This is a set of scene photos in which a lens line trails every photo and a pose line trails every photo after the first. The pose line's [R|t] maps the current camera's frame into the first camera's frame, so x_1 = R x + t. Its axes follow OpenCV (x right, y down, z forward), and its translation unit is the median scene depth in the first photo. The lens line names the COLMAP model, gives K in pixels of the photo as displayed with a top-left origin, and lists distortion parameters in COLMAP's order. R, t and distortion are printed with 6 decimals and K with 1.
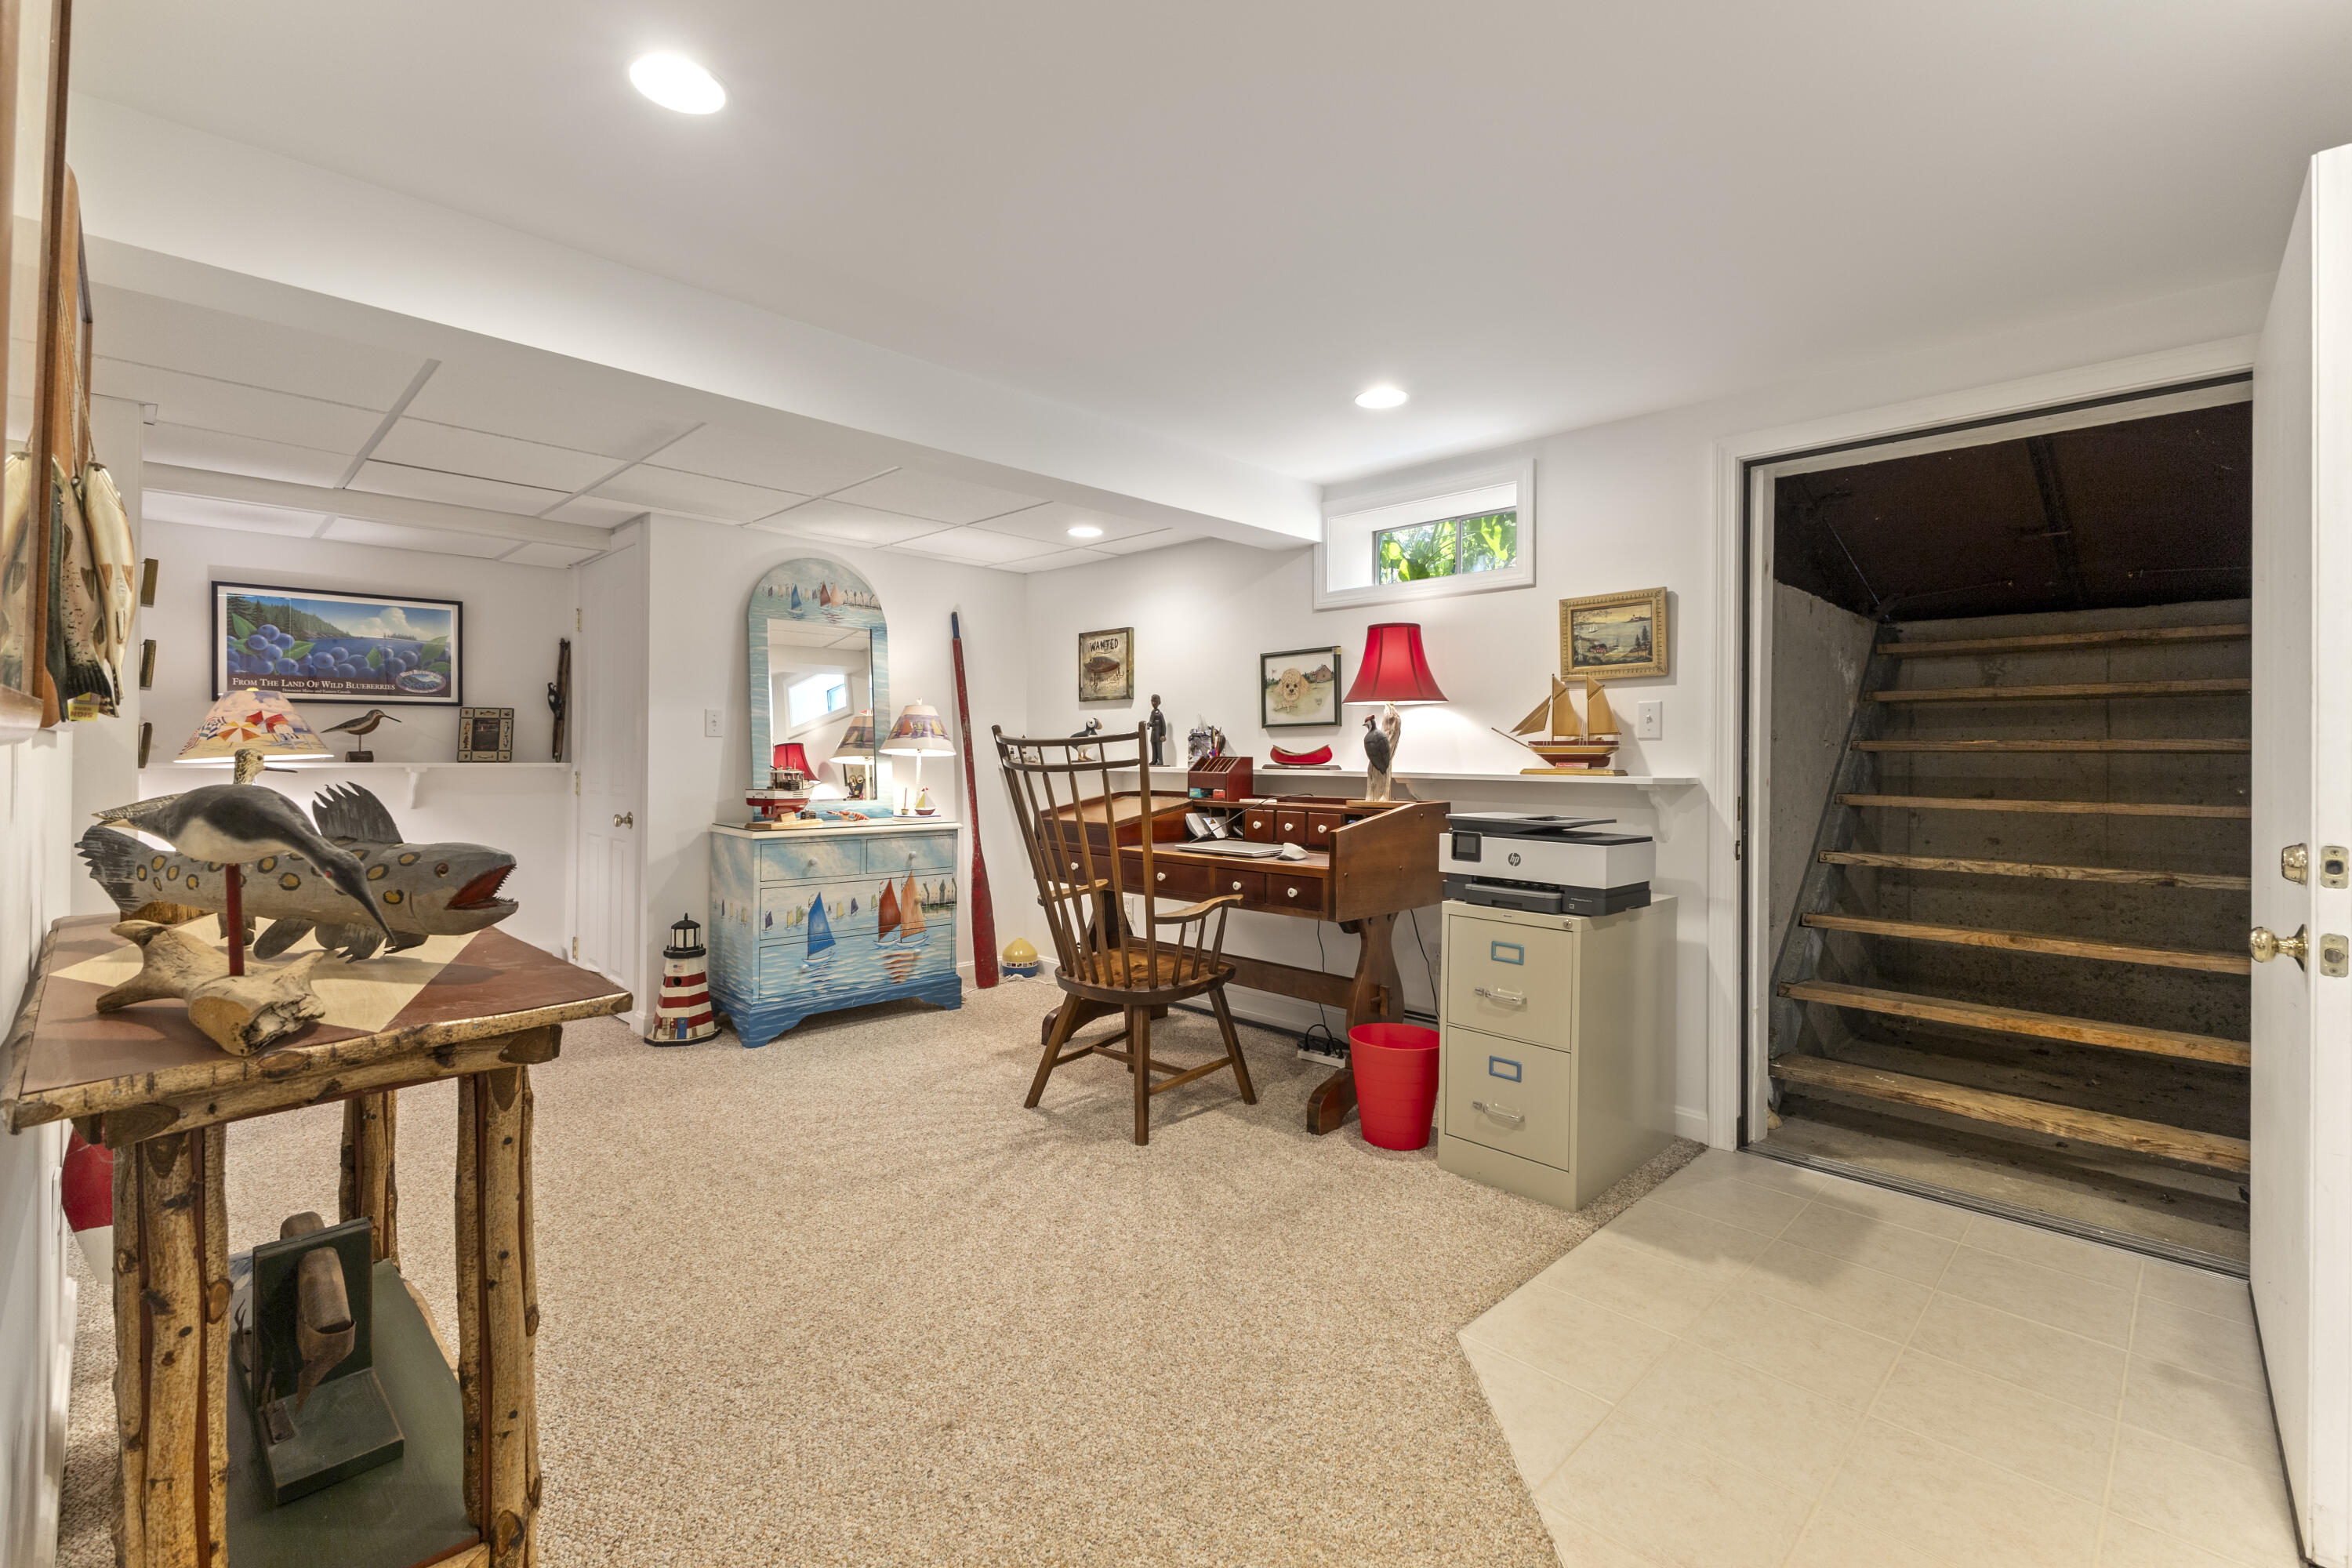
lens RADIAL K [[1029.0, 0, 1156.8], [0, 1029.0, 748.5], [0, 0, 1]] dist [0.015741, -0.001995]
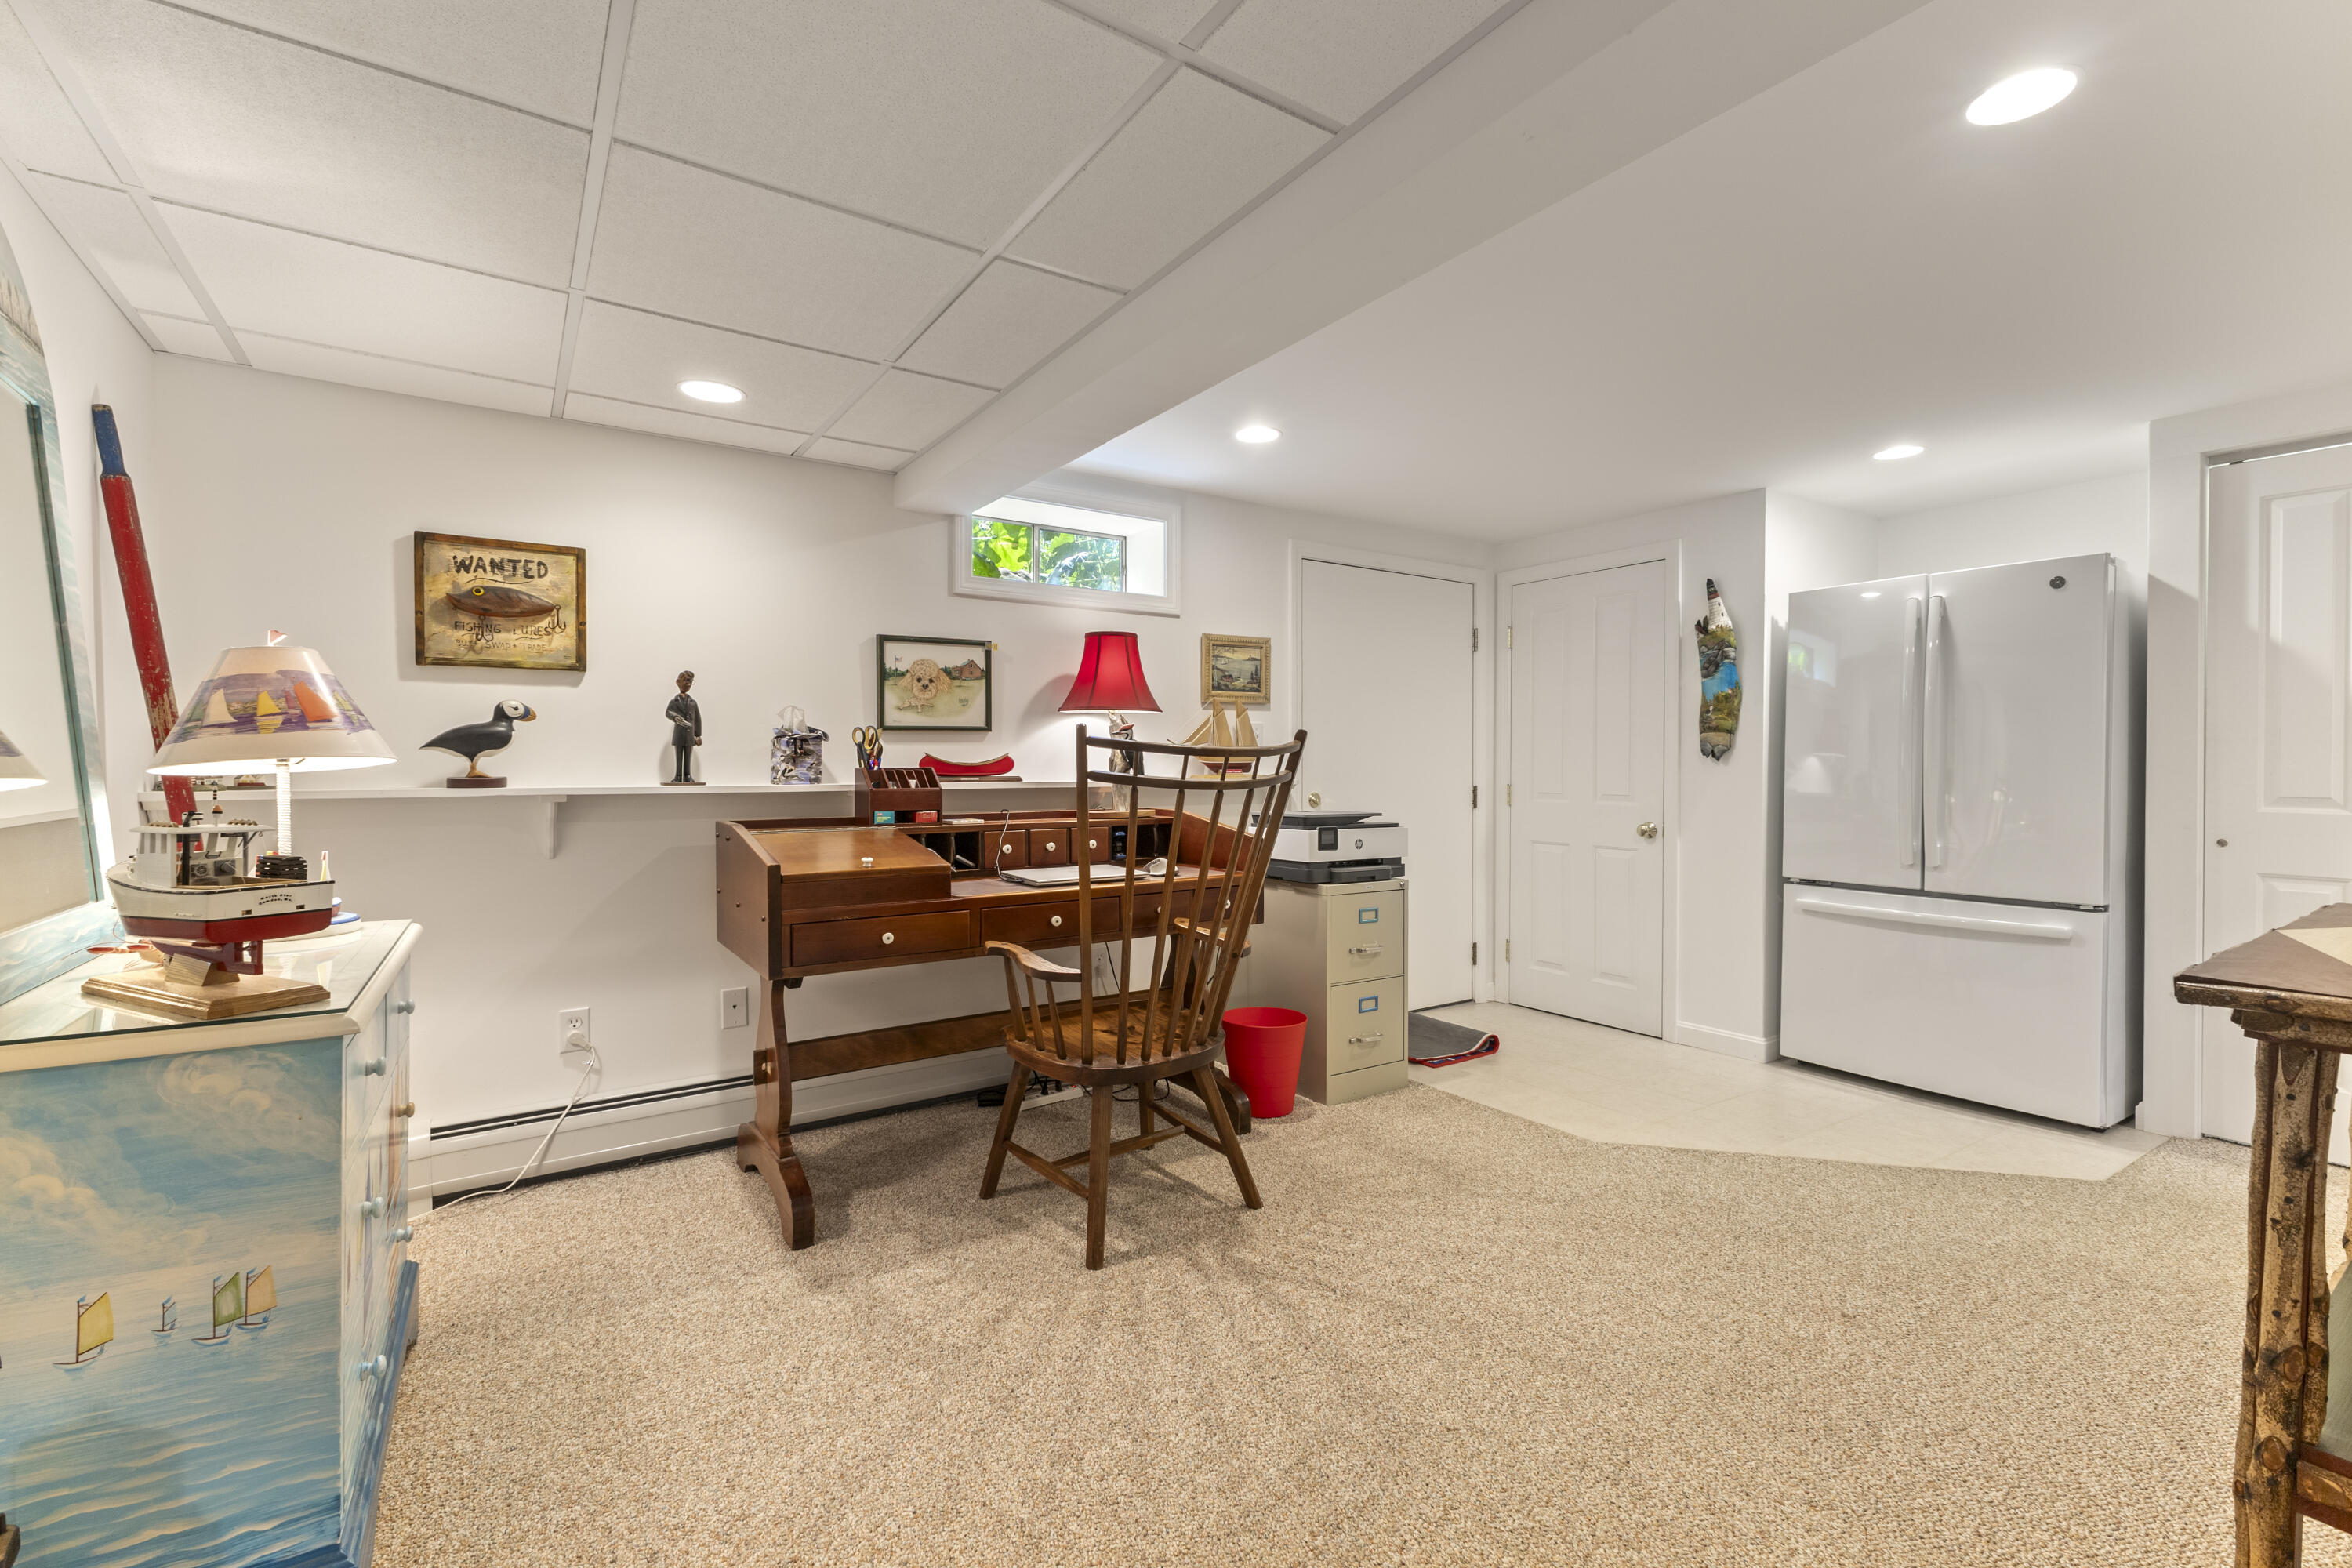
lens RADIAL K [[1029.0, 0, 1193.9], [0, 1029.0, 781.9], [0, 0, 1]] dist [0.015741, -0.001995]
pose [[0.170482, -0.024569, 0.985054, -0.639351], [-0.002879, 0.999672, 0.025432, -0.001812], [-0.985357, -0.007171, 0.170355, 0.652547]]
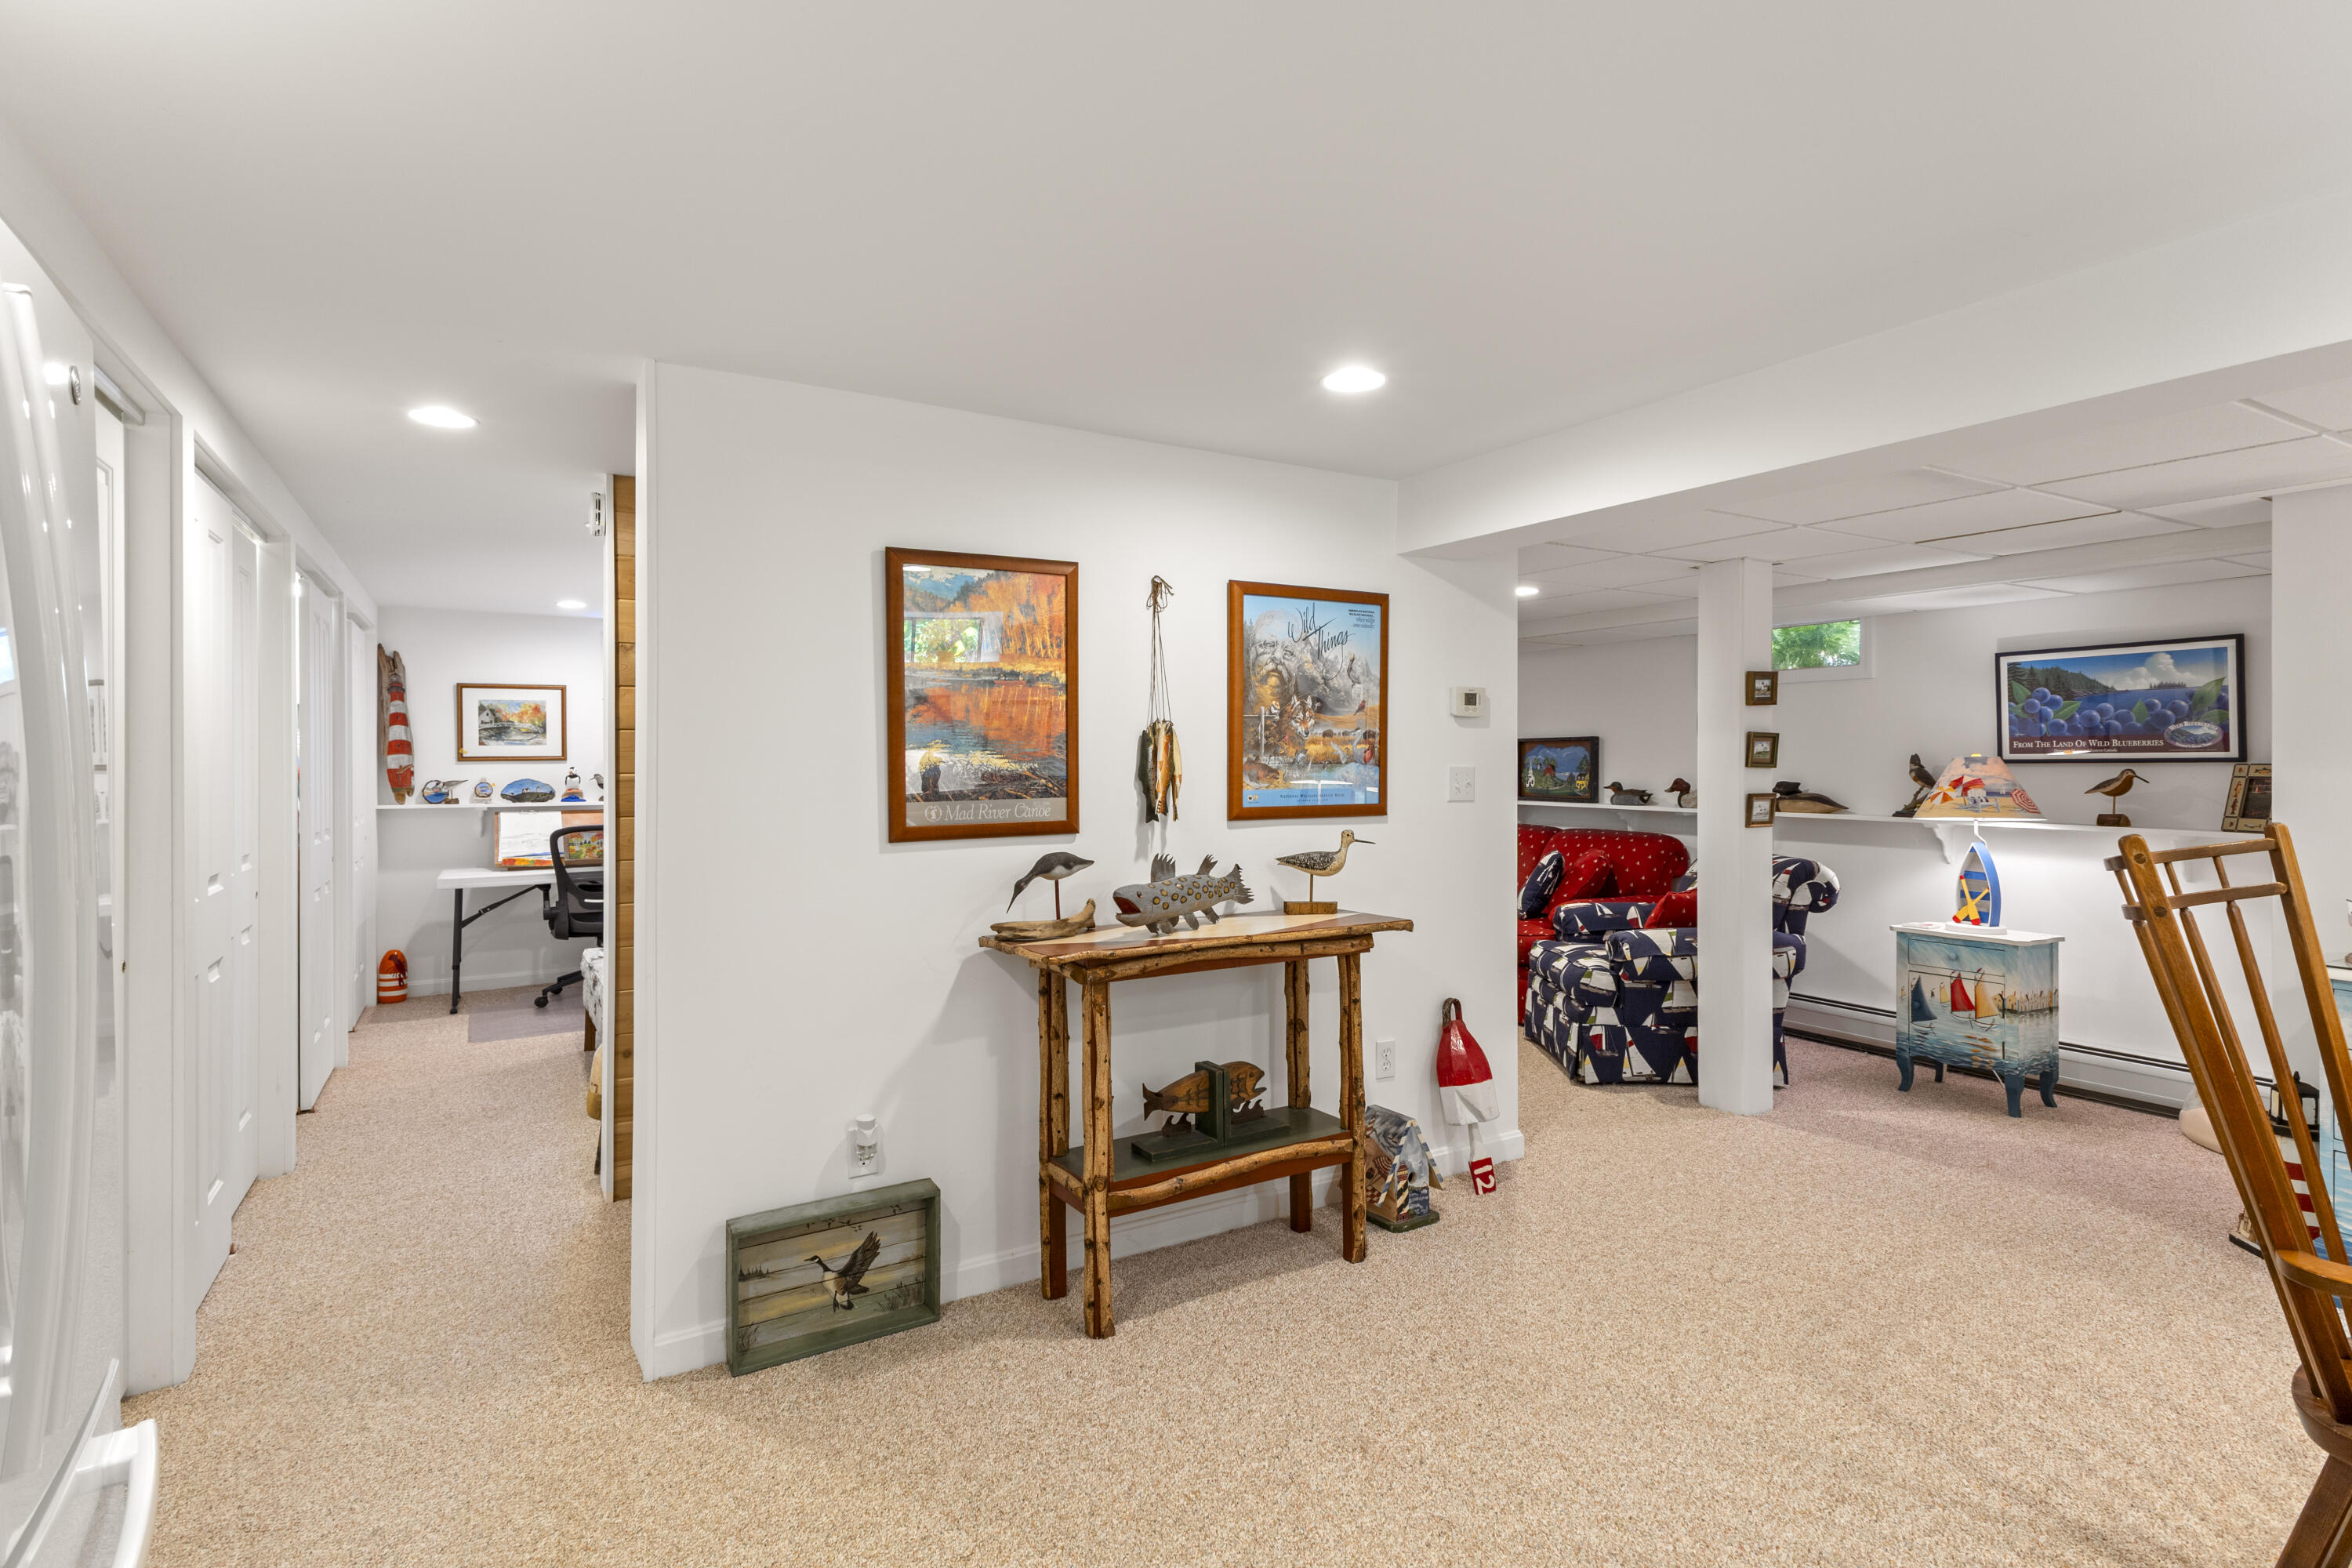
lens RADIAL K [[1141.6, 0, 1178.7], [0, 1141.6, 765.4], [0, 0, 1]] dist [-0.003650, 0.000729]
pose [[-0.246837, -0.007546, -0.969028, 0.446603], [-0.002542, 0.999971, -0.007140, -0.033662], [0.969054, 0.000701, -0.246849, 0.470315]]
